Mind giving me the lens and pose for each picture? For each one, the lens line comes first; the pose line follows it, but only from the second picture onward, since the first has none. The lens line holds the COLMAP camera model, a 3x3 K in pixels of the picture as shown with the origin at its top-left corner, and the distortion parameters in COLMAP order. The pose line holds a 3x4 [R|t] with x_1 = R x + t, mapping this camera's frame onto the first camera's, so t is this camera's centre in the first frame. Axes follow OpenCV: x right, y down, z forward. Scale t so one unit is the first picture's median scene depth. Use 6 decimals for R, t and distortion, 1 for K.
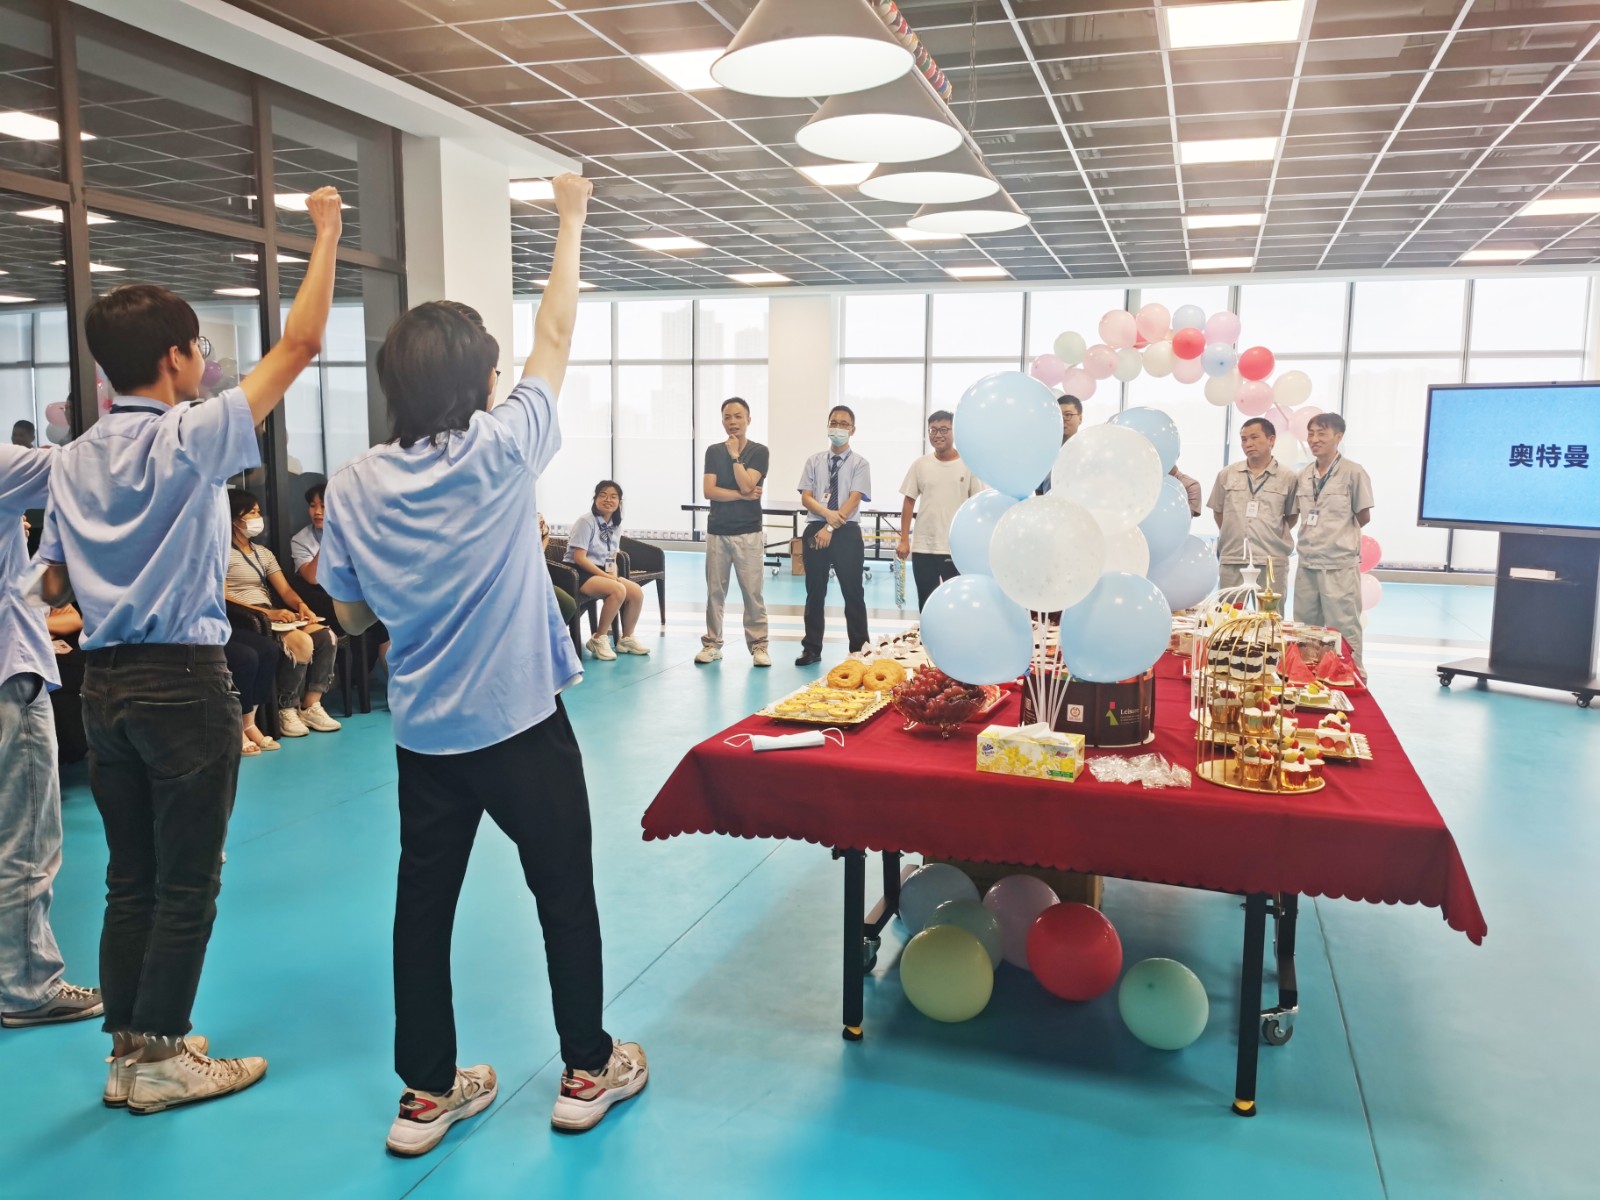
lens RADIAL K [[1246.1, 0, 799.7], [0, 1246.1, 612.5], [0, 0, 1]] dist [0.050211, -0.088546]
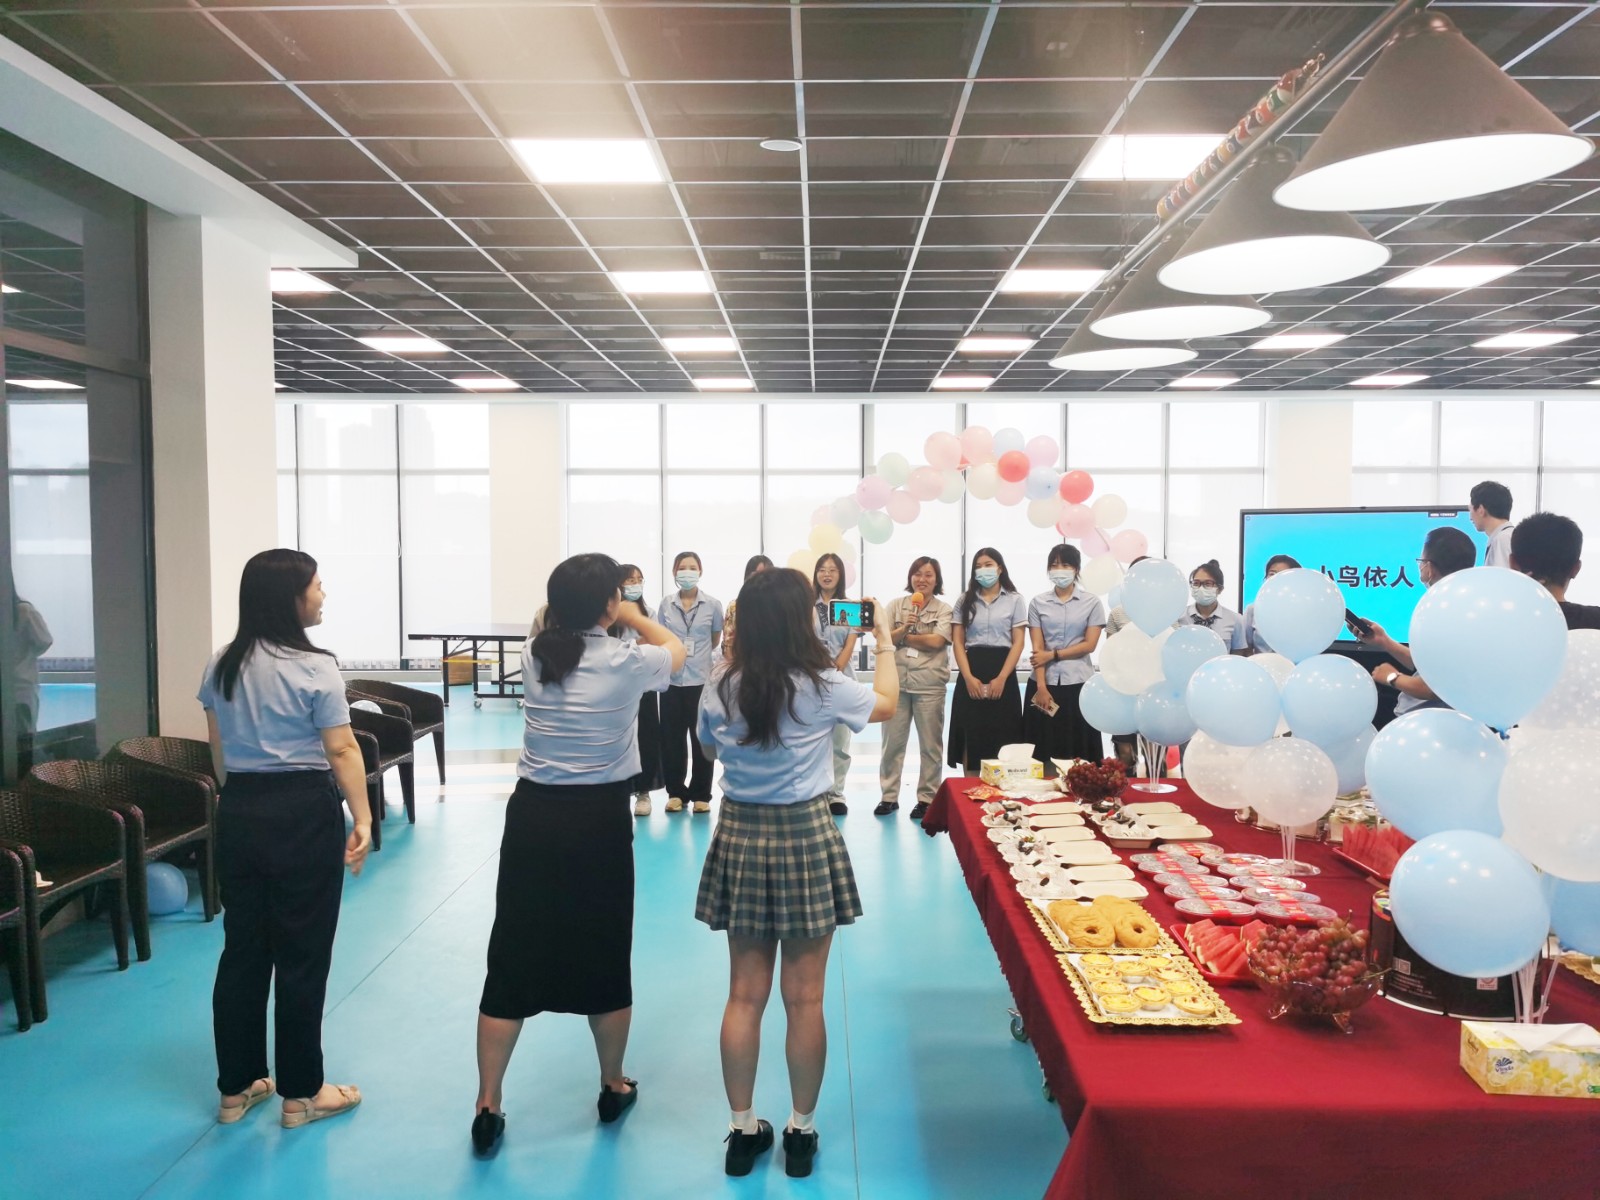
lens RADIAL K [[1246.1, 0, 809.5], [0, 1246.1, 595.6], [0, 0, 1]] dist [0.050211, -0.088546]
pose [[0.952825, -0.026324, 0.302377, -0.142412], [0.053433, 0.995221, -0.081733, -0.040222], [-0.298780, 0.094035, 0.949678, 0.116344]]
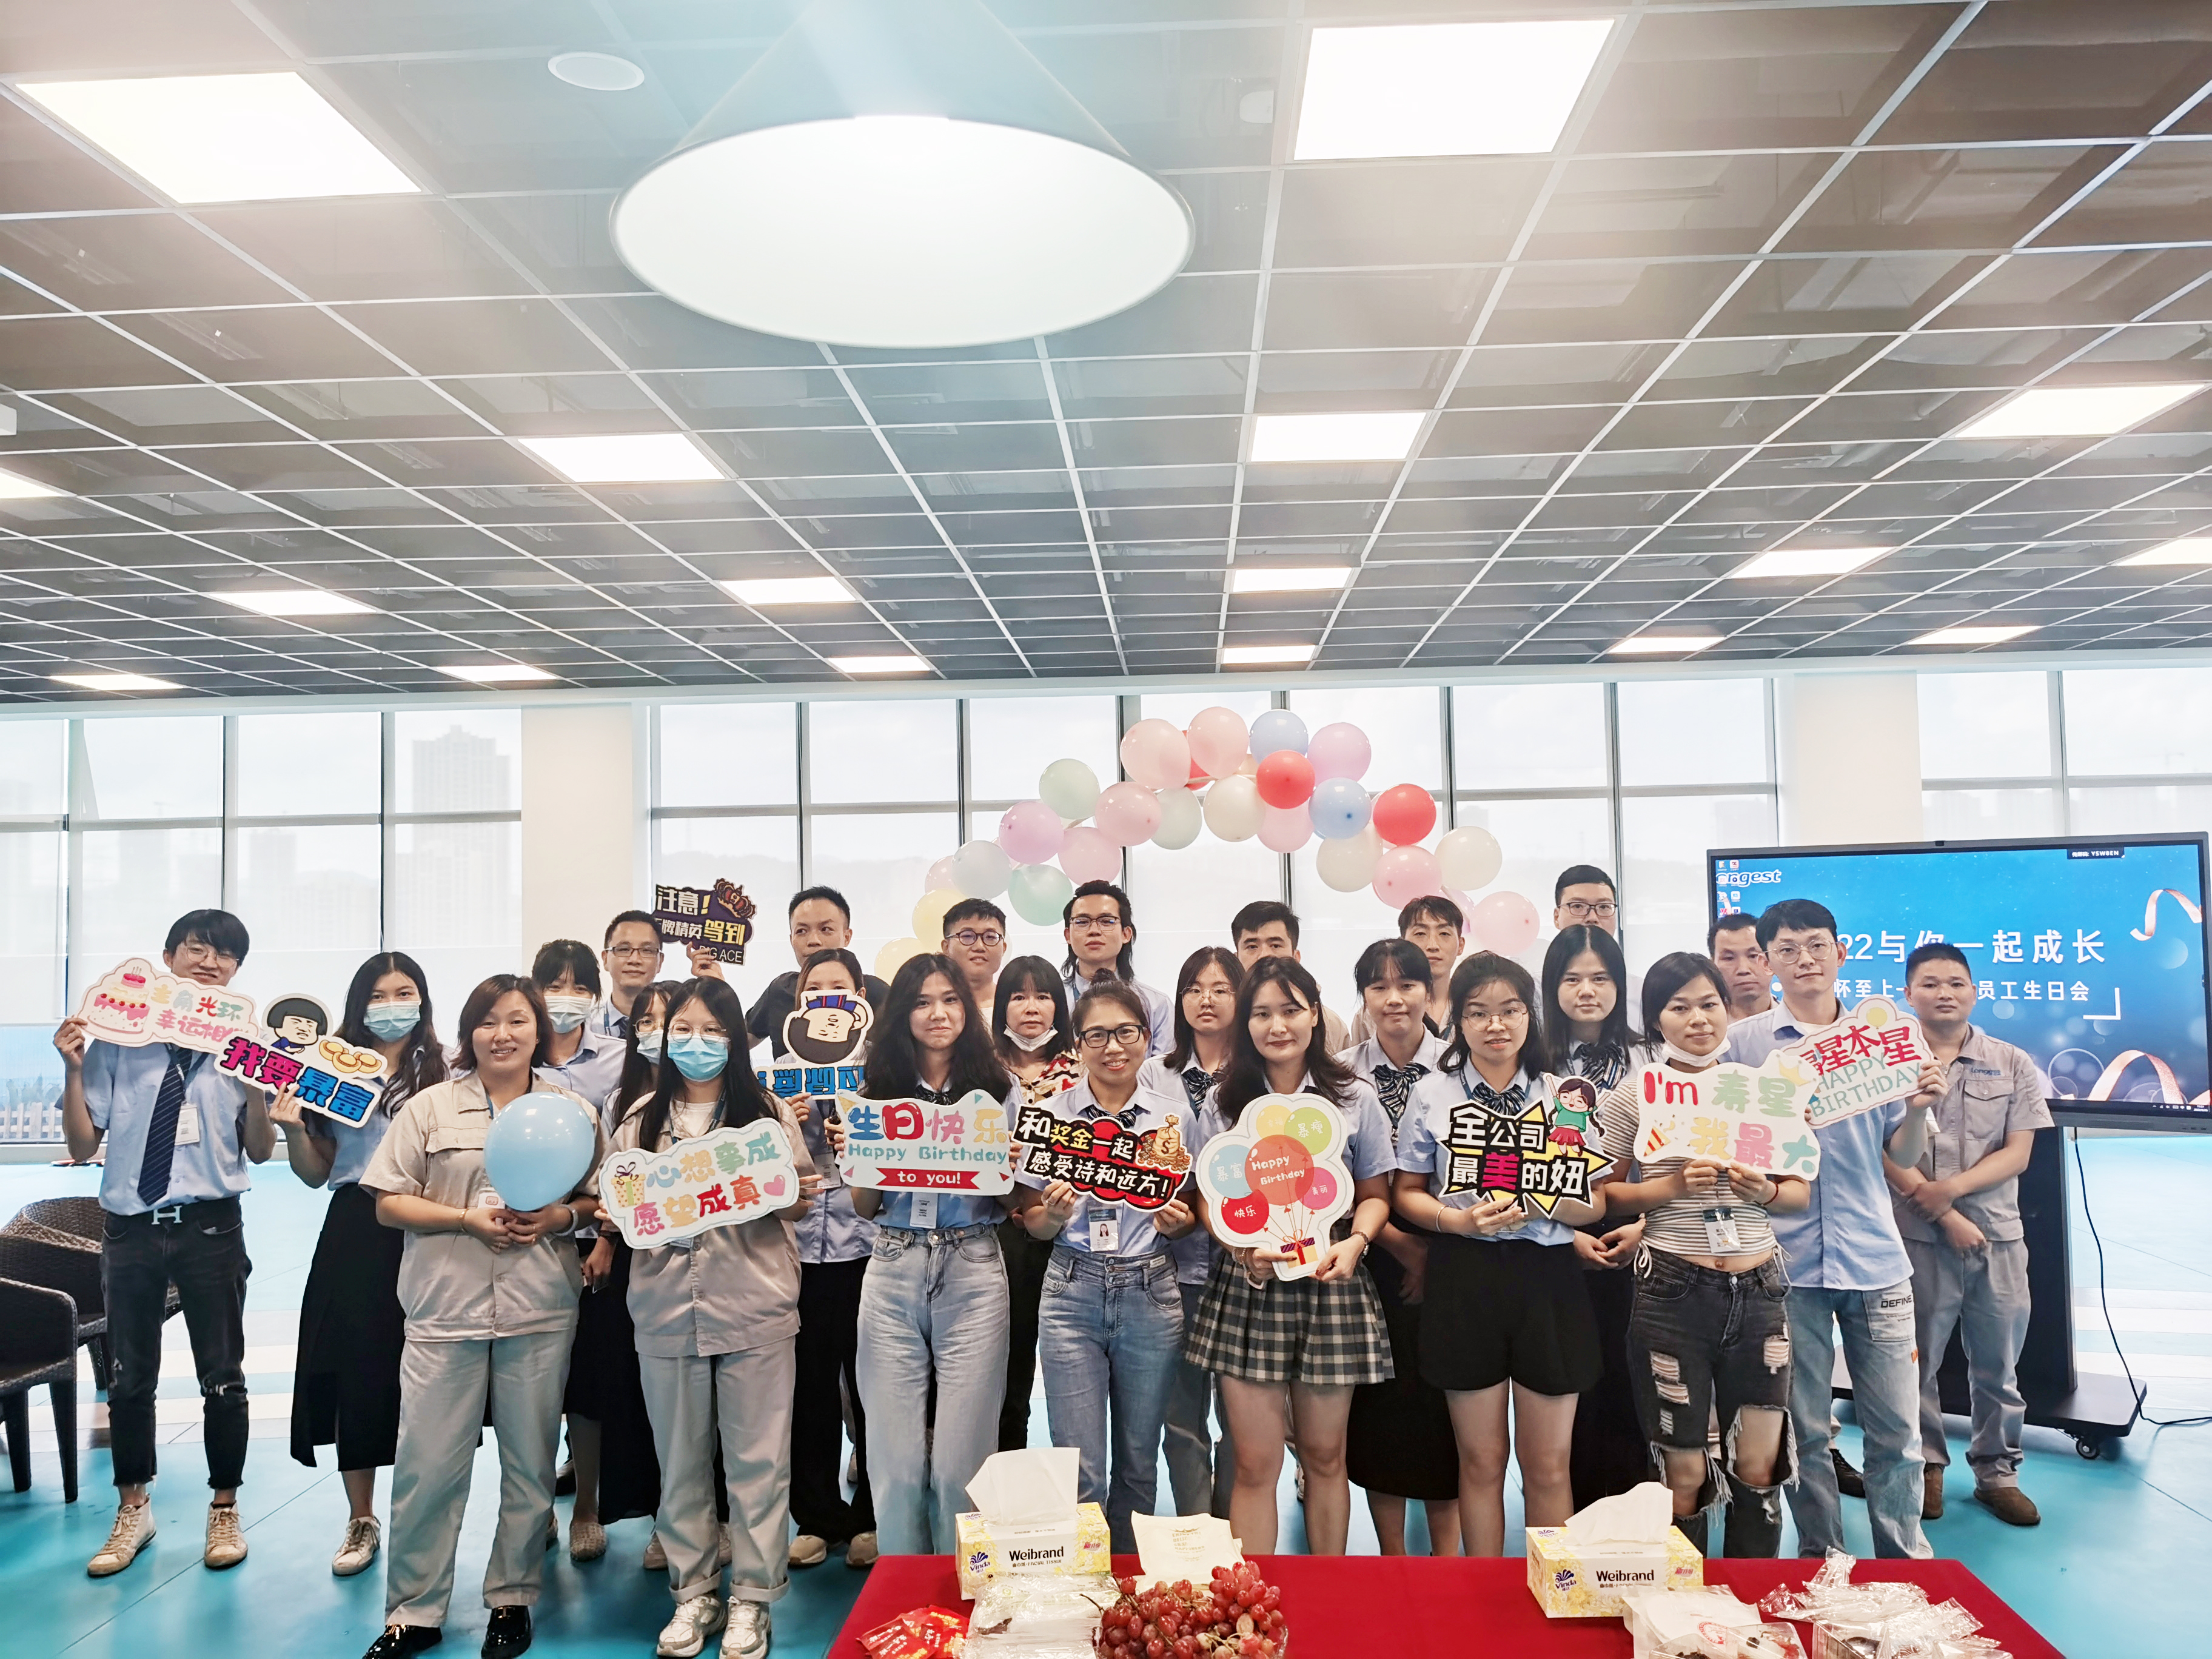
lens RADIAL K [[1729.8, 0, 1109.2], [0, 1729.8, 818.7], [0, 0, 1]] dist [0.005618, -0.018491]
pose [[0.963125, -0.016702, 0.268535, 0.036585], [0.066993, 0.981524, -0.179230, -0.068771], [-0.260580, 0.190611, 0.946449, 0.311980]]
